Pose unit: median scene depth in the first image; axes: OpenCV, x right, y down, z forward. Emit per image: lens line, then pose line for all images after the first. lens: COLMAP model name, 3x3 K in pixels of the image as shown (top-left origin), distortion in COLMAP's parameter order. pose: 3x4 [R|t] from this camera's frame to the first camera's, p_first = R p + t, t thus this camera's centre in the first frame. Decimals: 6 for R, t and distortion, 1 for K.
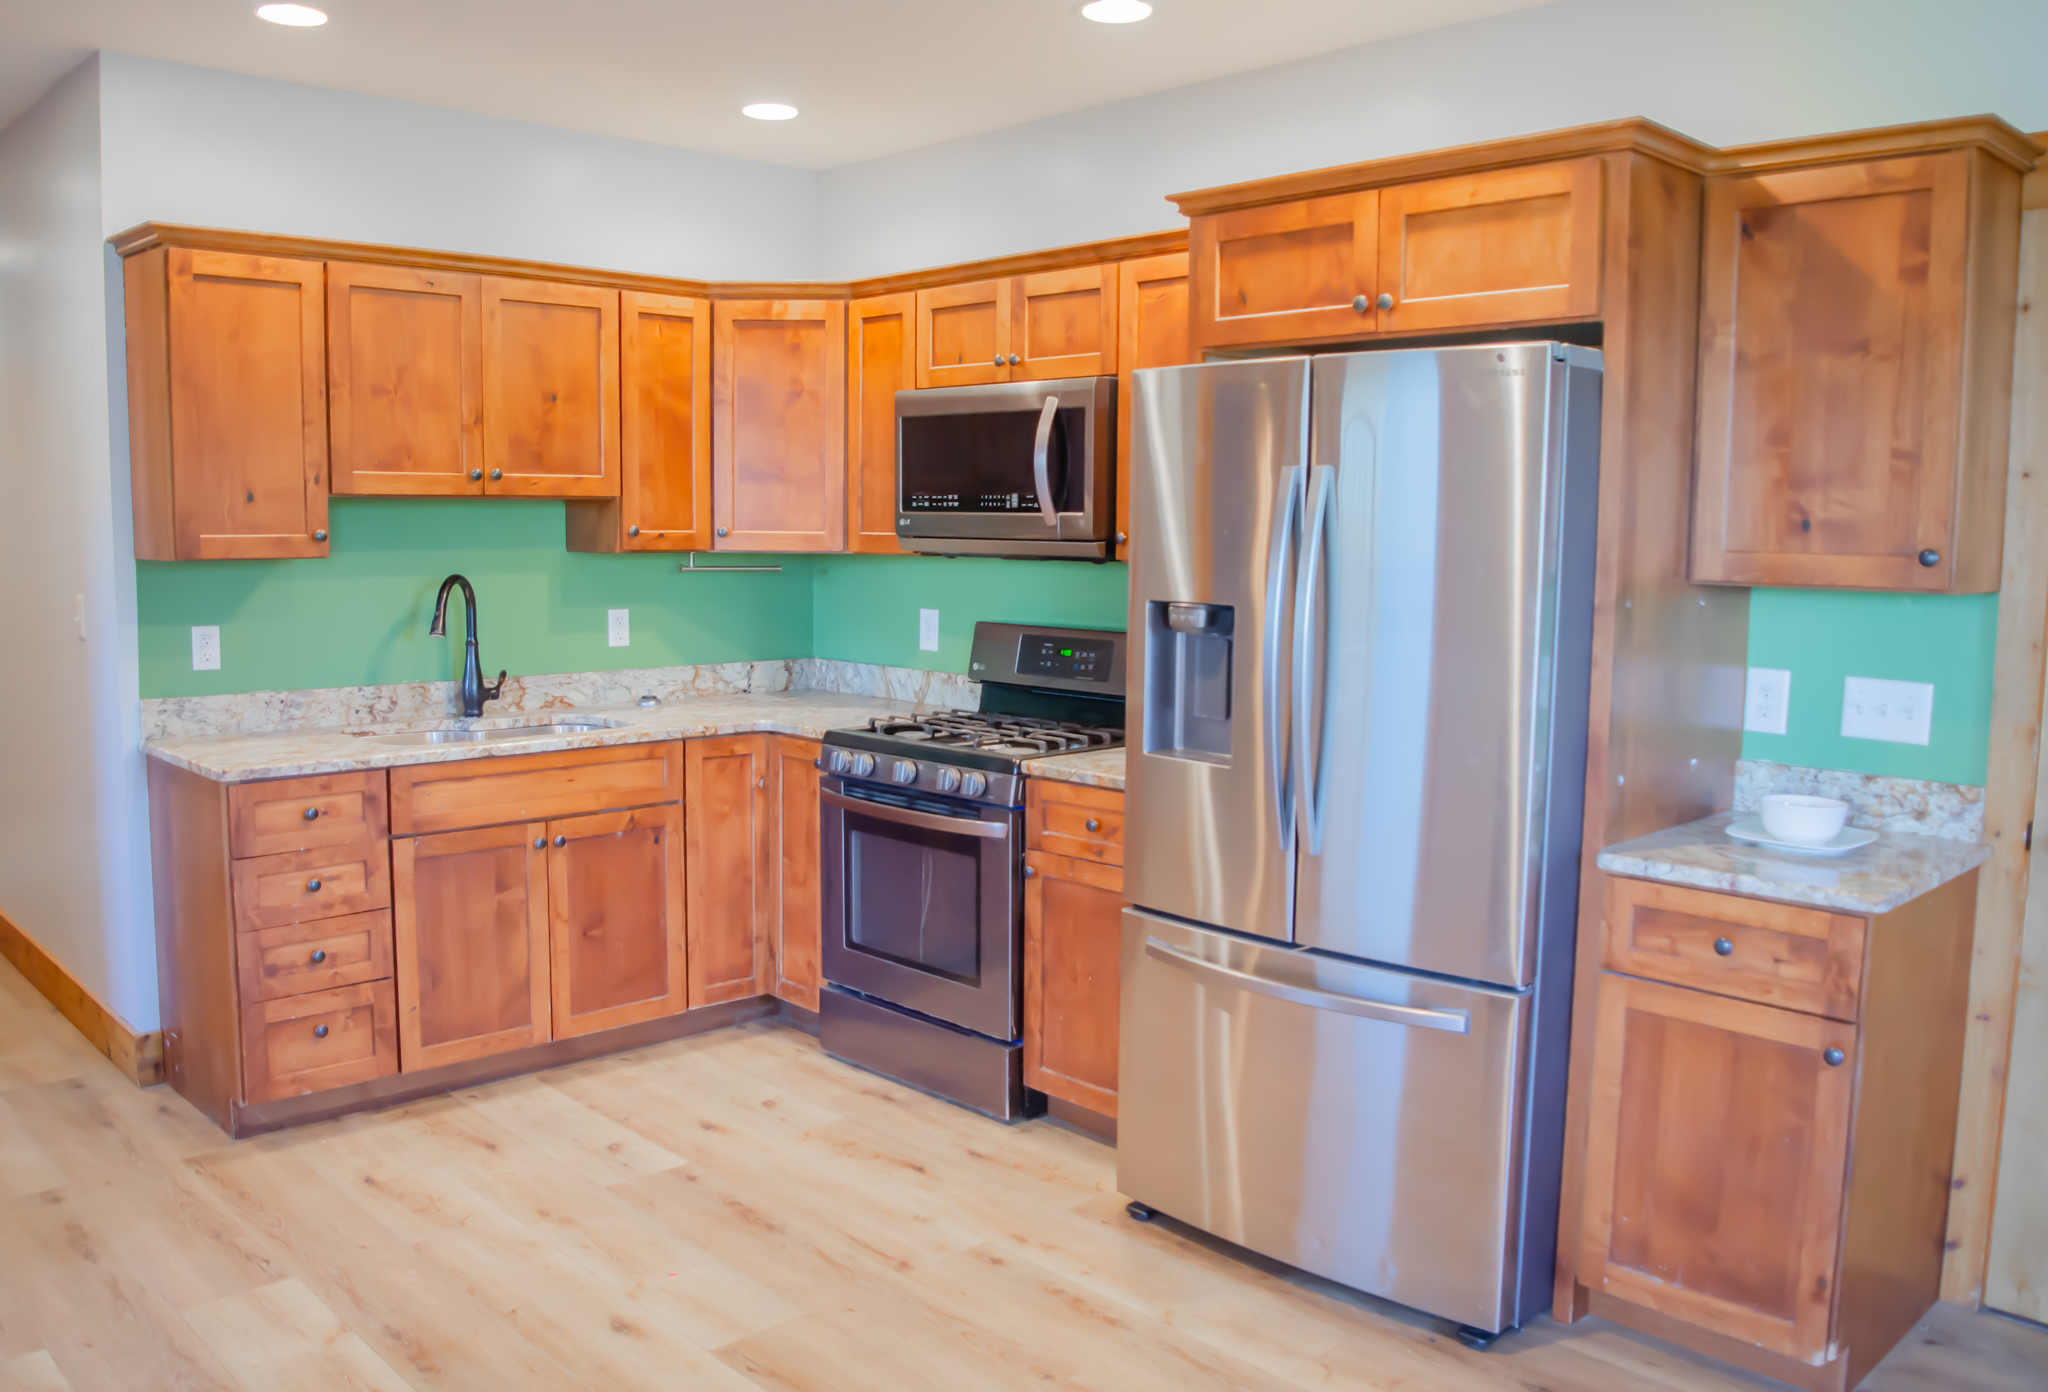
lens RADIAL K [[1627.3, 0, 1016.8], [0, 1627.3, 697.5], [0, 0, 1]] dist [-0.098255, 0.027453]
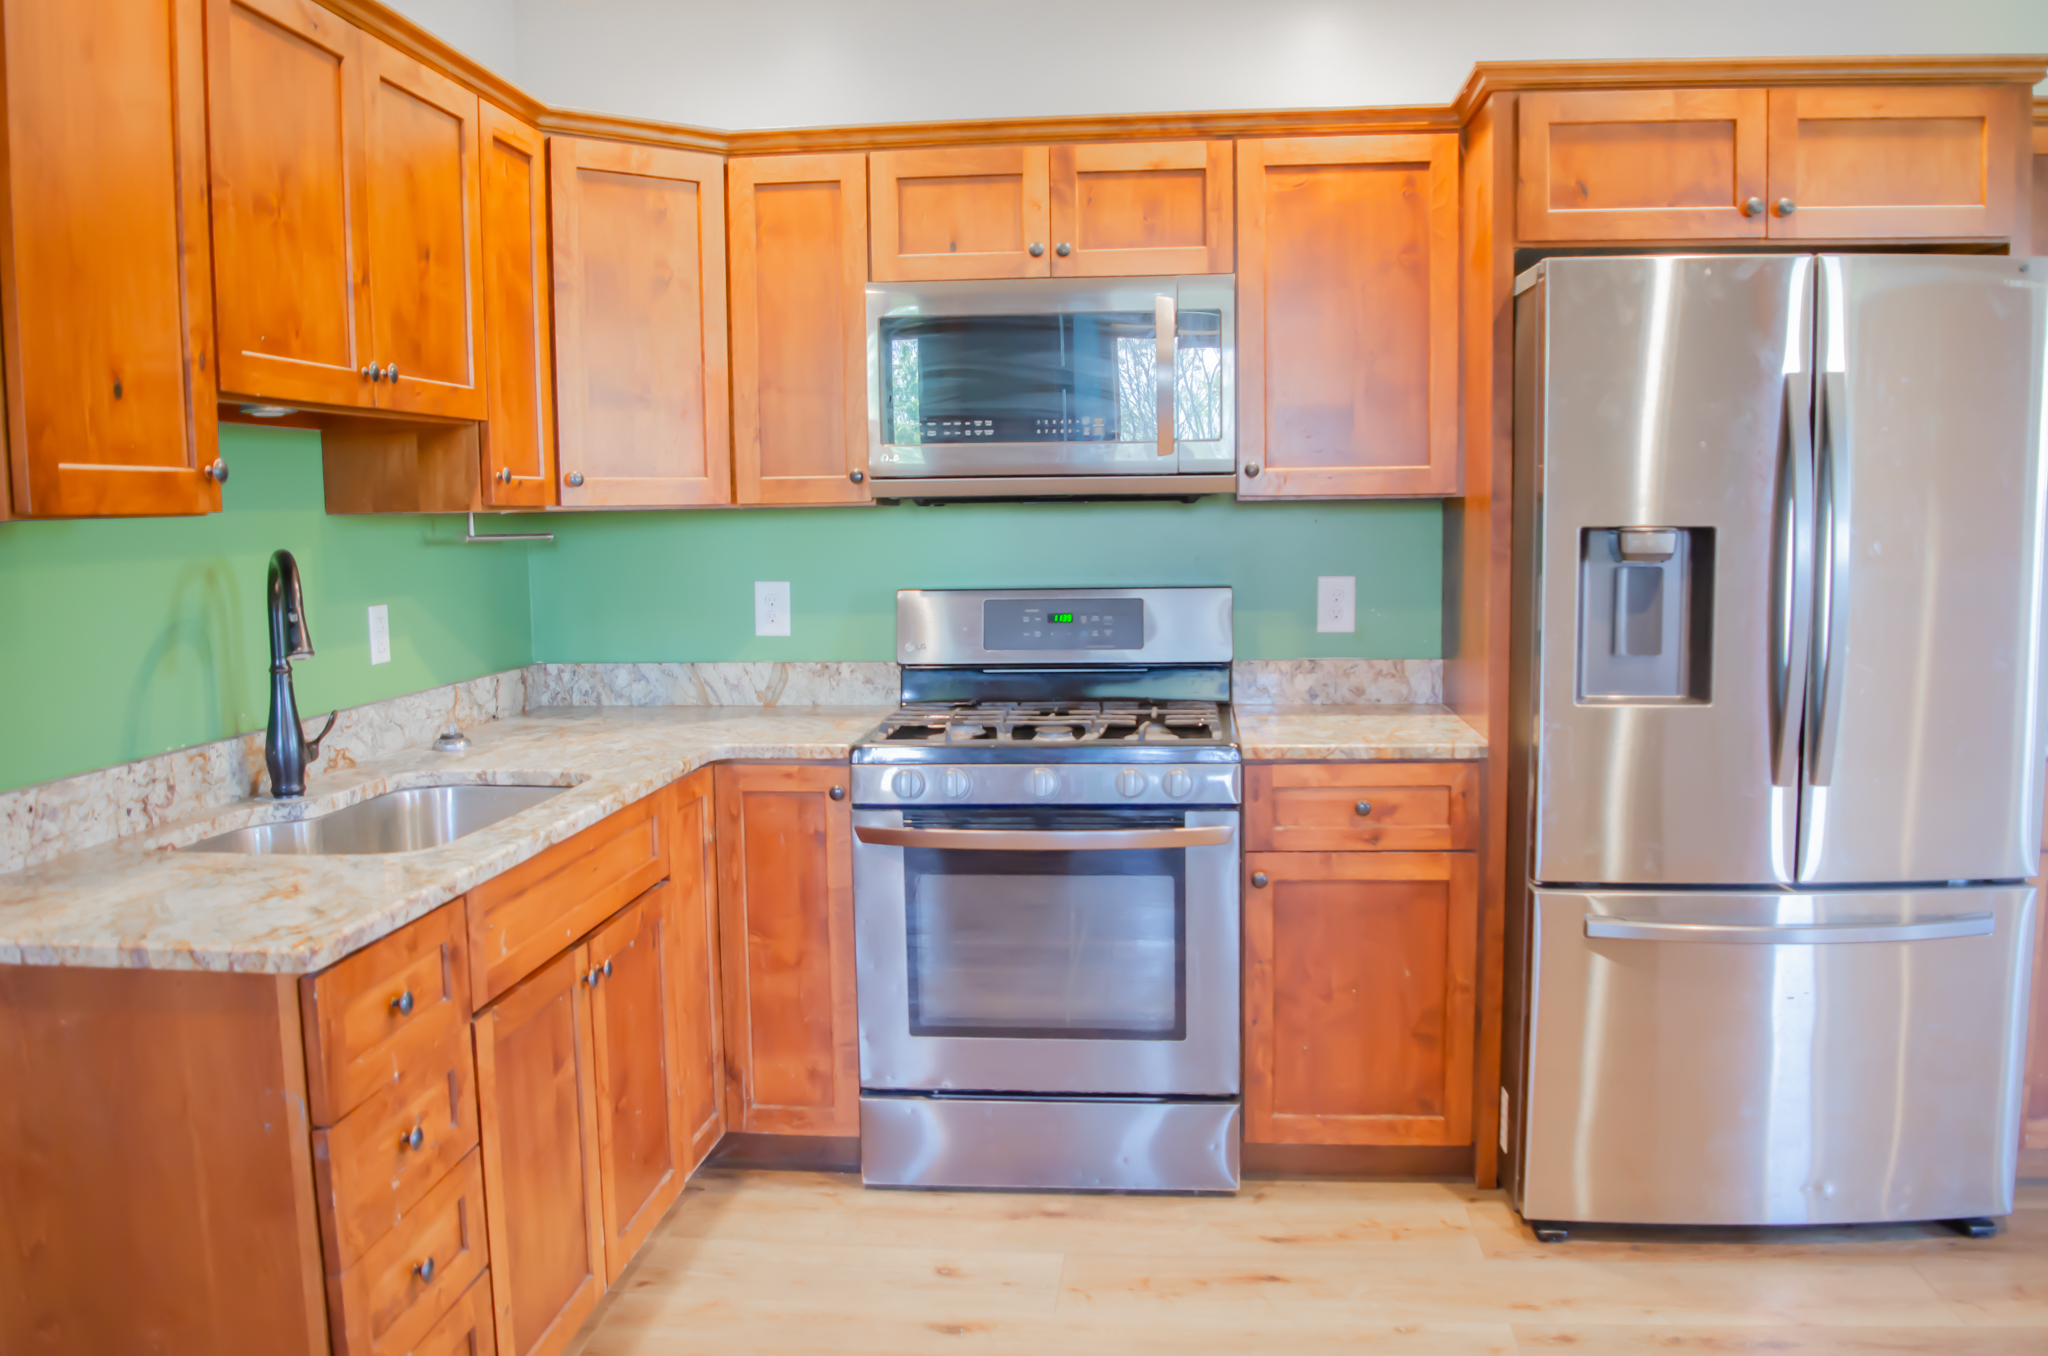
lens RADIAL K [[1596.2, 0, 1023.7], [0, 1596.2, 682.3], [0, 0, 1]] dist [-0.094603, 0.023392]
pose [[0.762835, -0.090660, 0.640206, -0.522852], [0.091589, 0.995289, 0.031811, -0.023949], [-0.640074, 0.034369, 0.767544, 0.418134]]
